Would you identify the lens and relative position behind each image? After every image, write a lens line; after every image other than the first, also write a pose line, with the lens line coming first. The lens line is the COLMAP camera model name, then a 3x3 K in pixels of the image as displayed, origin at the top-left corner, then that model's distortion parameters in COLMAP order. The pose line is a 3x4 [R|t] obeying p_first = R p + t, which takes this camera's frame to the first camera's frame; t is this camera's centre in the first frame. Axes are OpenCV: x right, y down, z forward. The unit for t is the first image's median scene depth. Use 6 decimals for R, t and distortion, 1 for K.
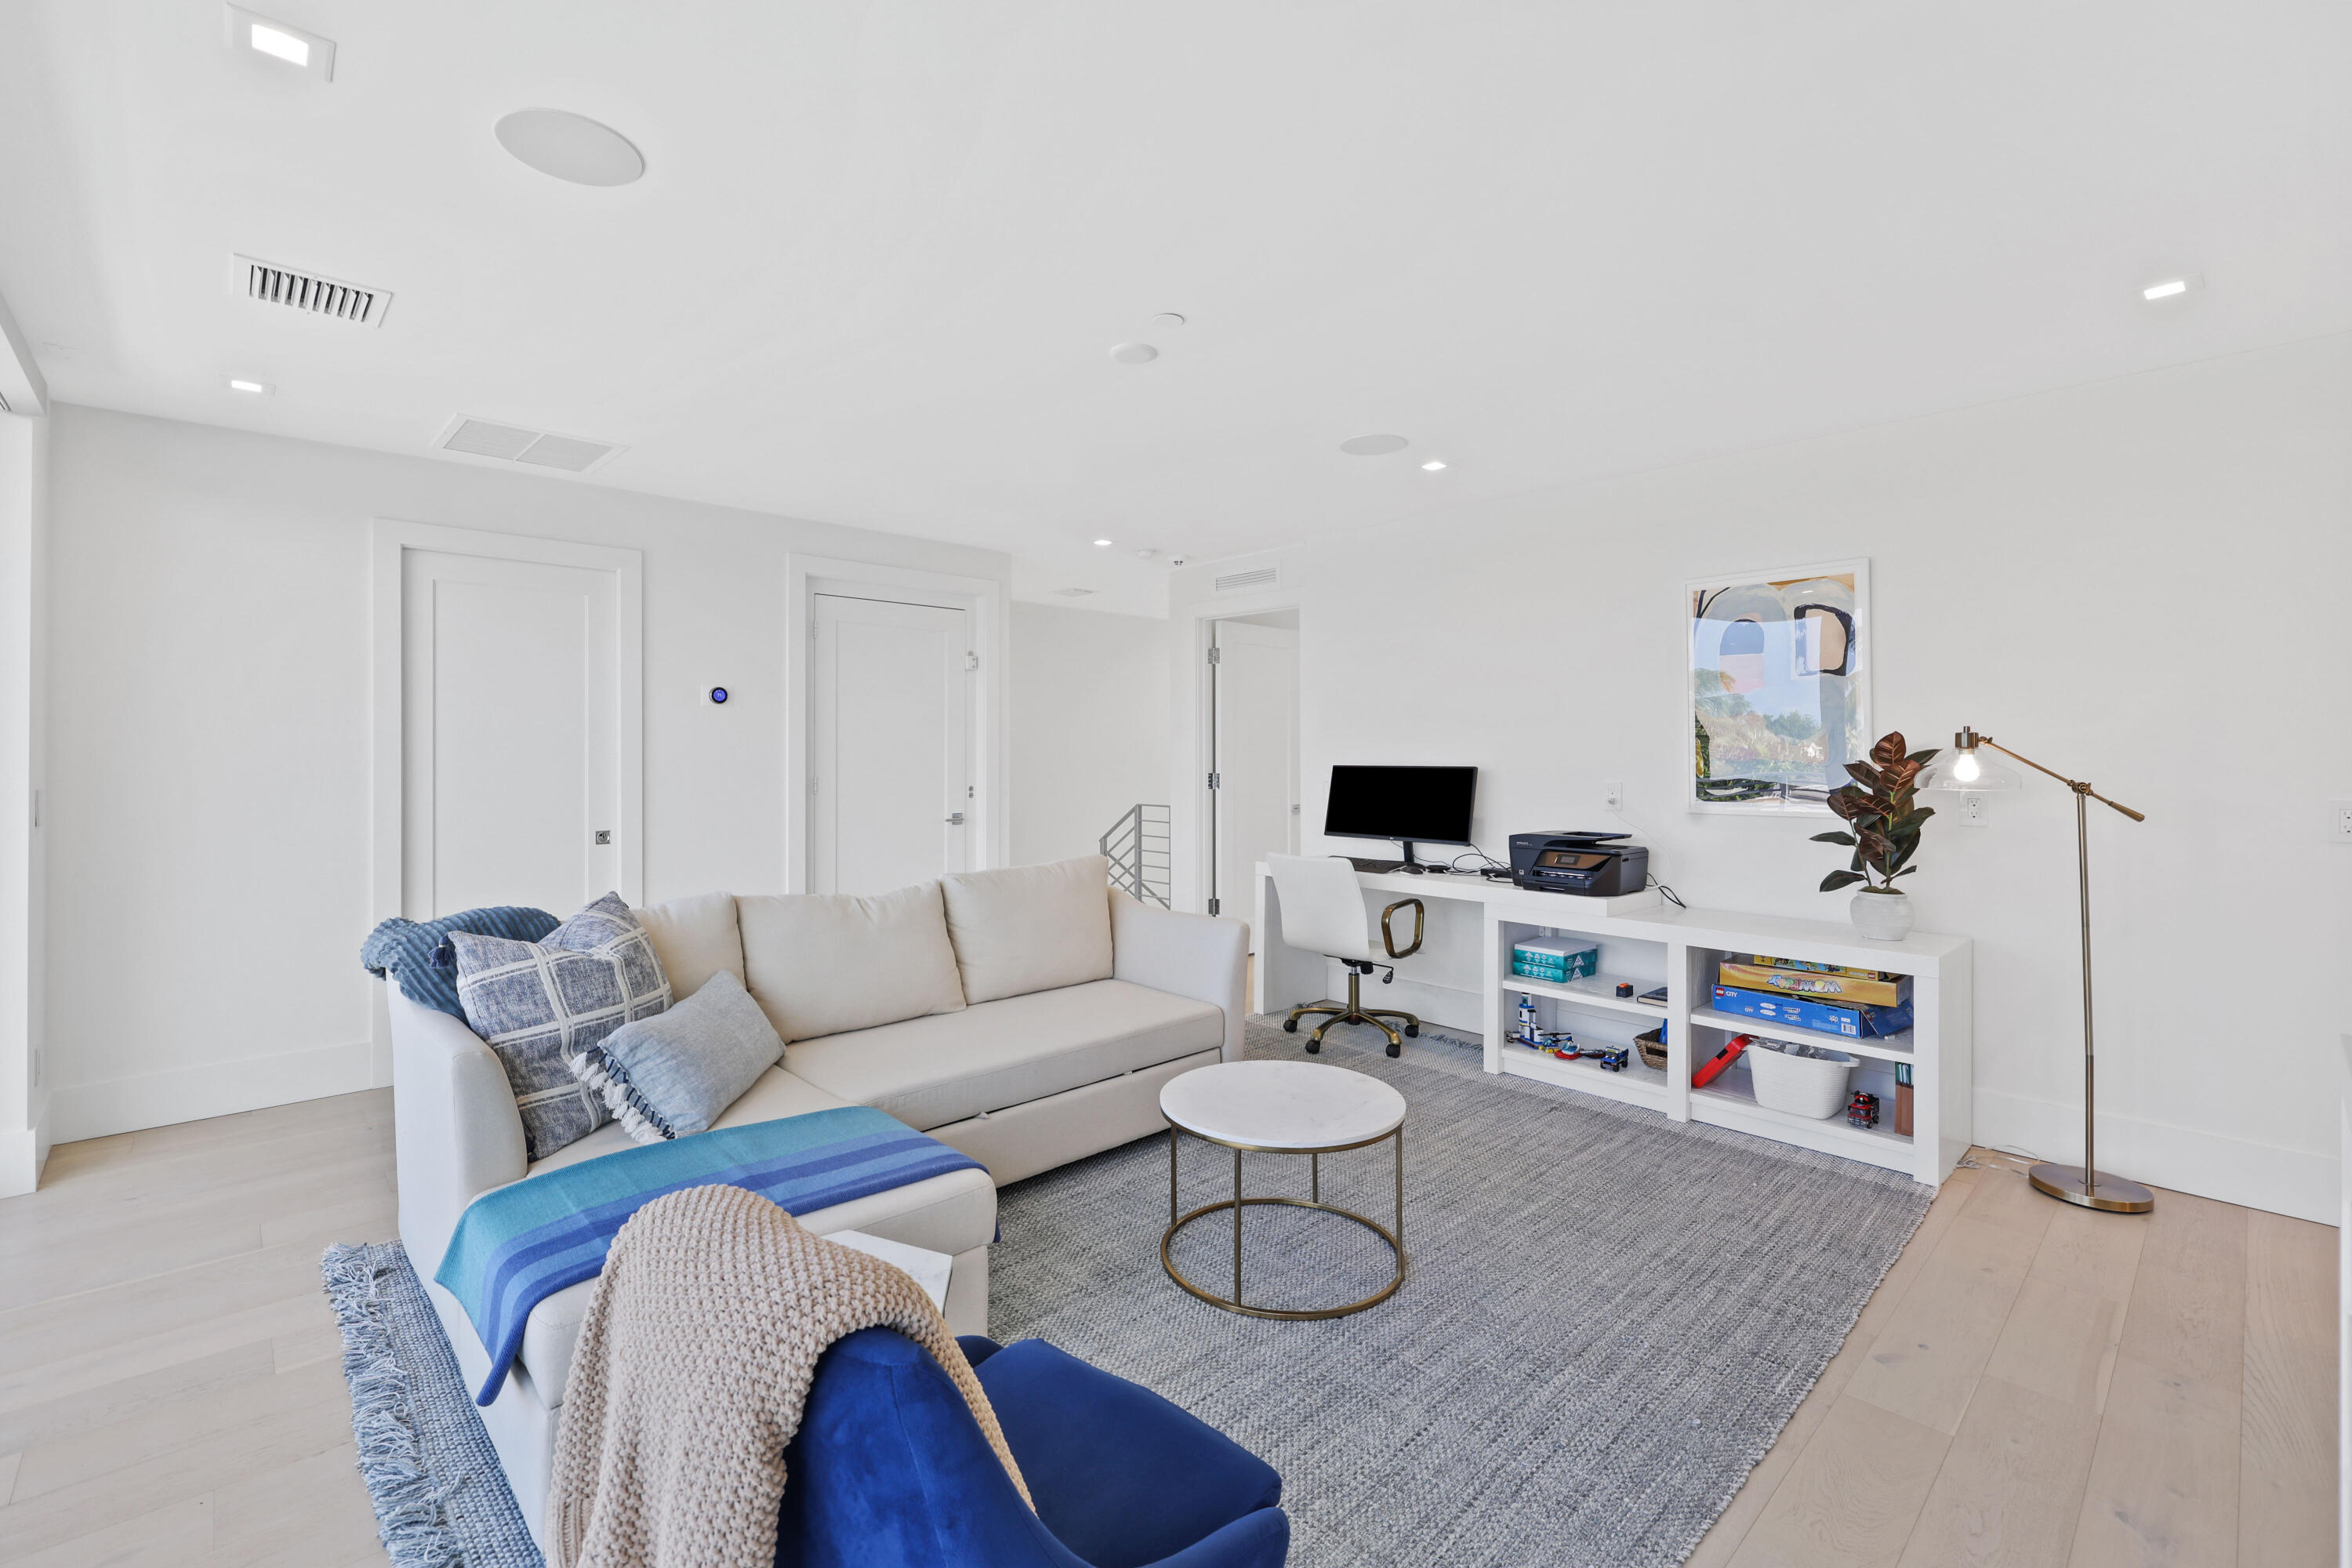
lens RADIAL K [[1017.8, 0, 1184.1], [0, 1017.8, 768.8], [0, 0, 1]] dist [0.002431, -0.001328]
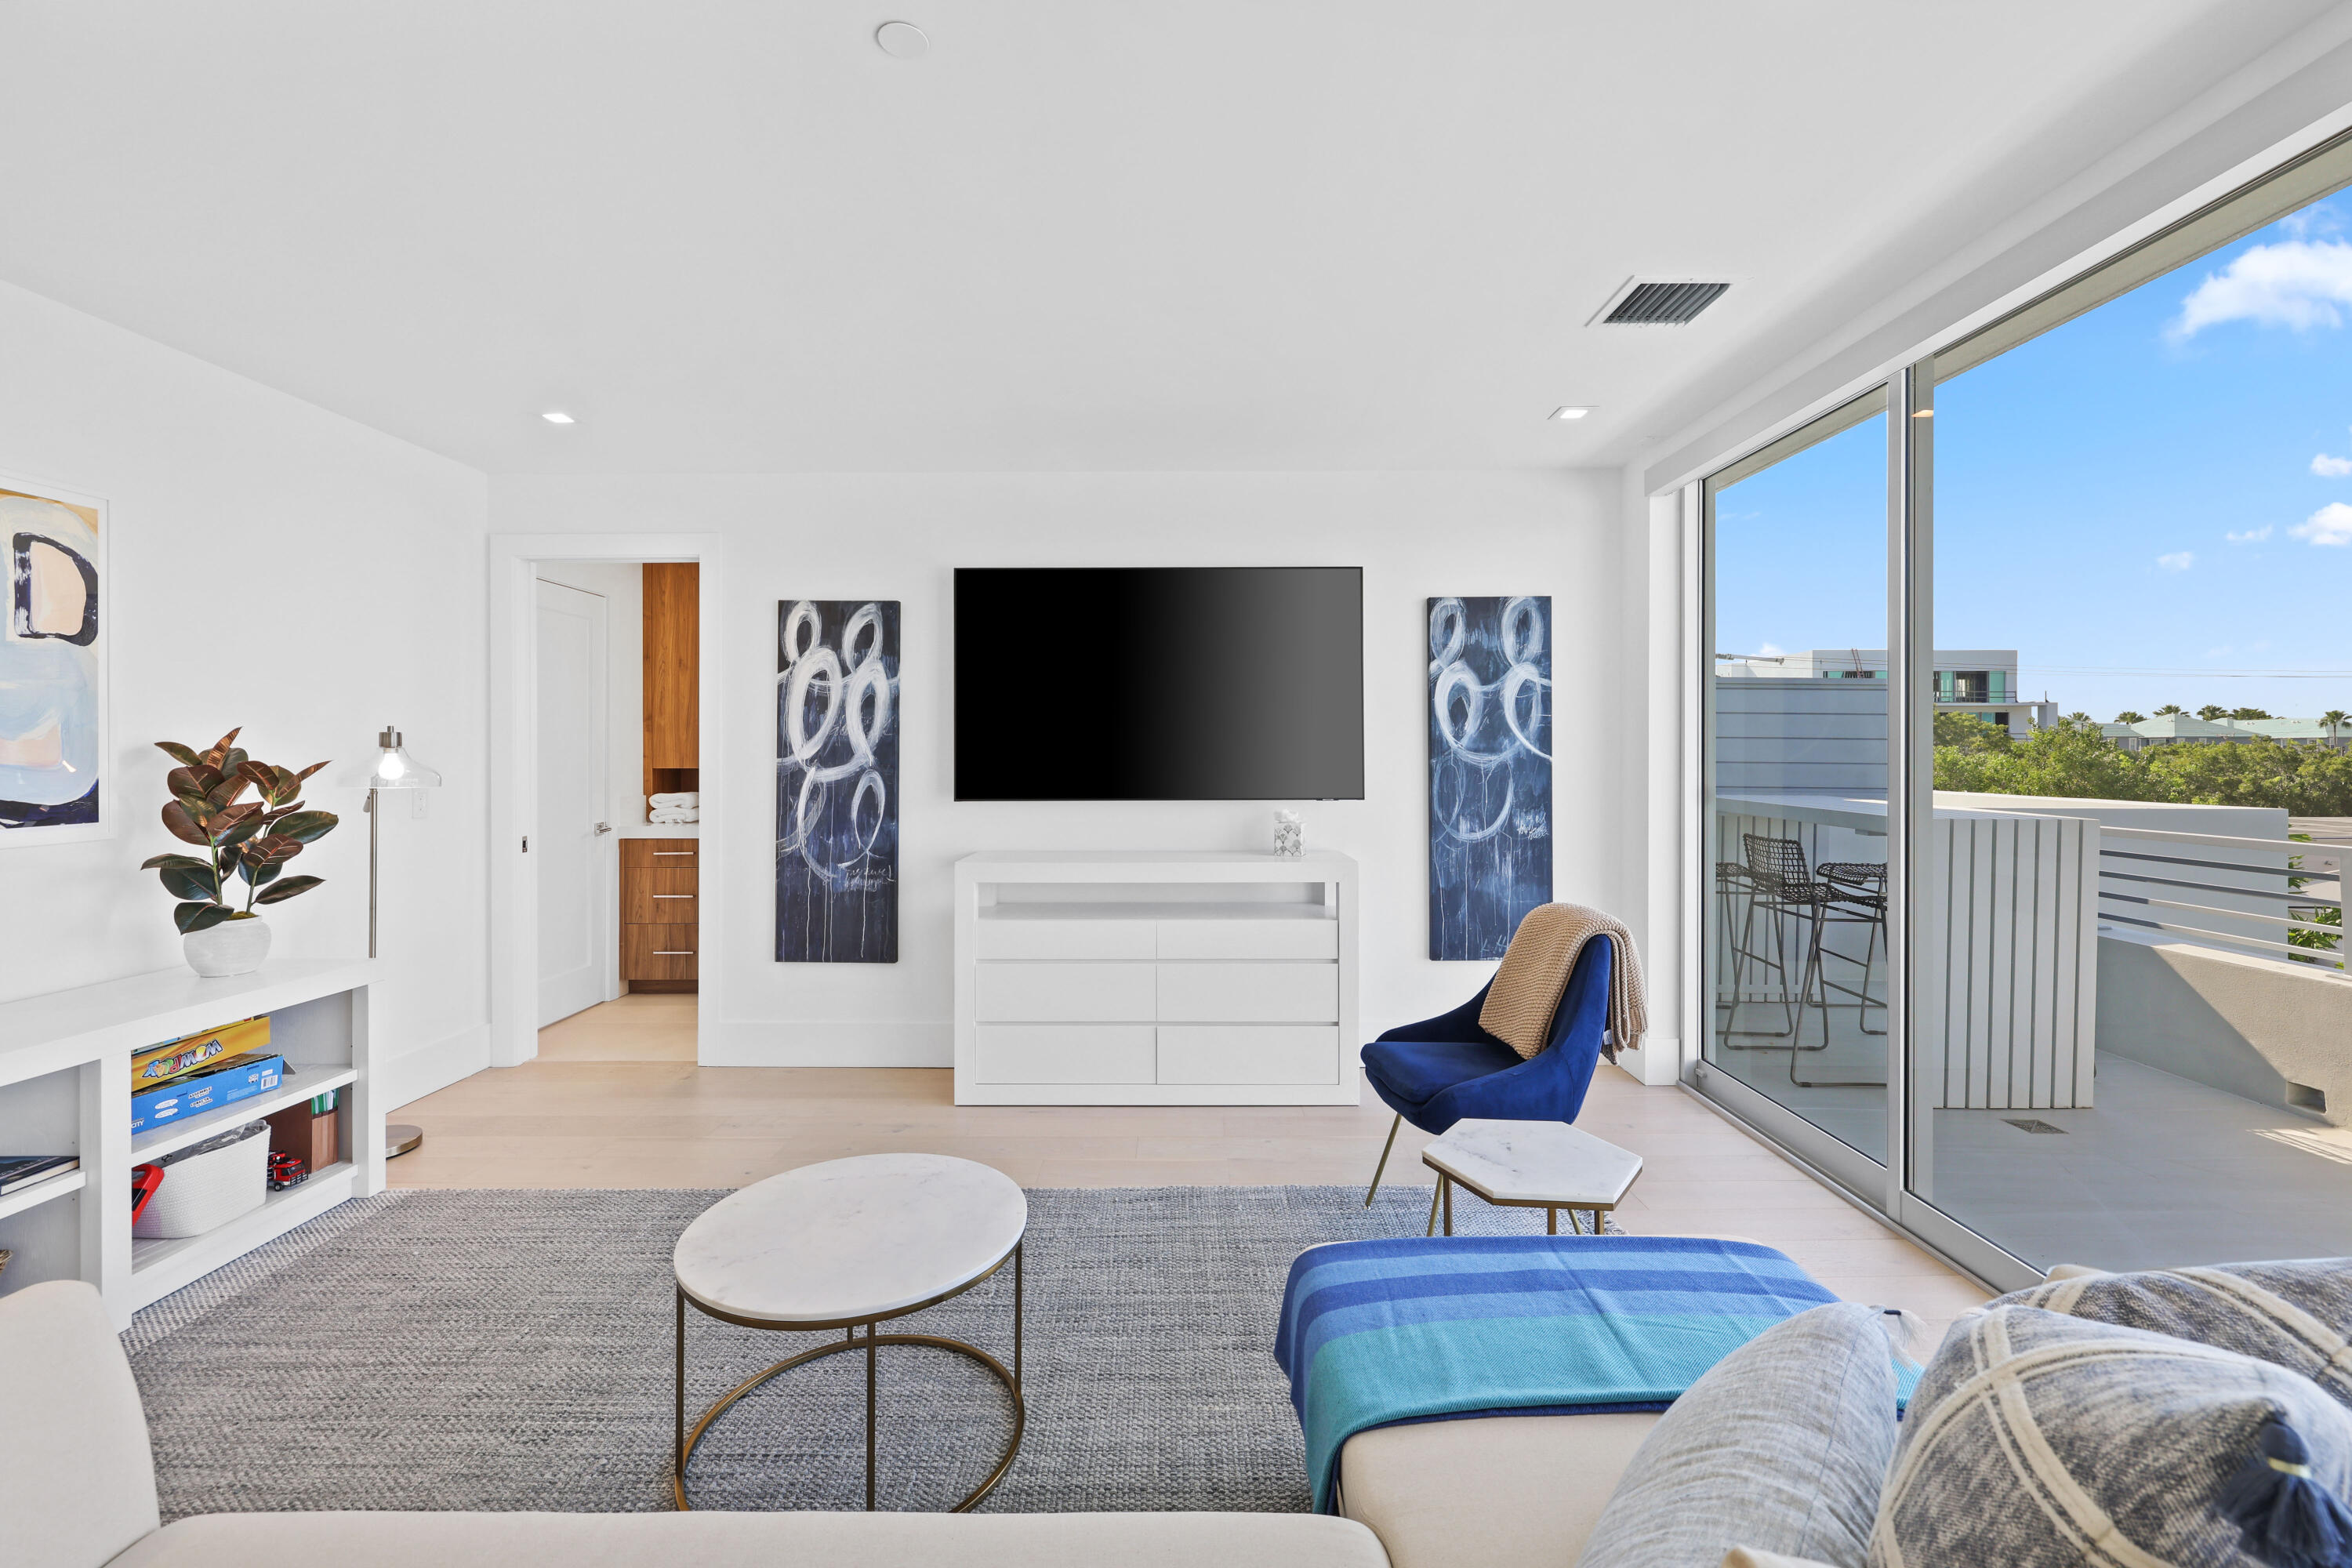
lens RADIAL K [[1017.8, 0, 1168.4], [0, 1017.8, 762.2], [0, 0, 1]] dist [0.002431, -0.001328]
pose [[-0.697492, -0.009578, 0.716529, -0.433428], [0.009999, 0.999683, 0.023096, -0.017861], [-0.716523, 0.023273, -0.697175, 0.992828]]
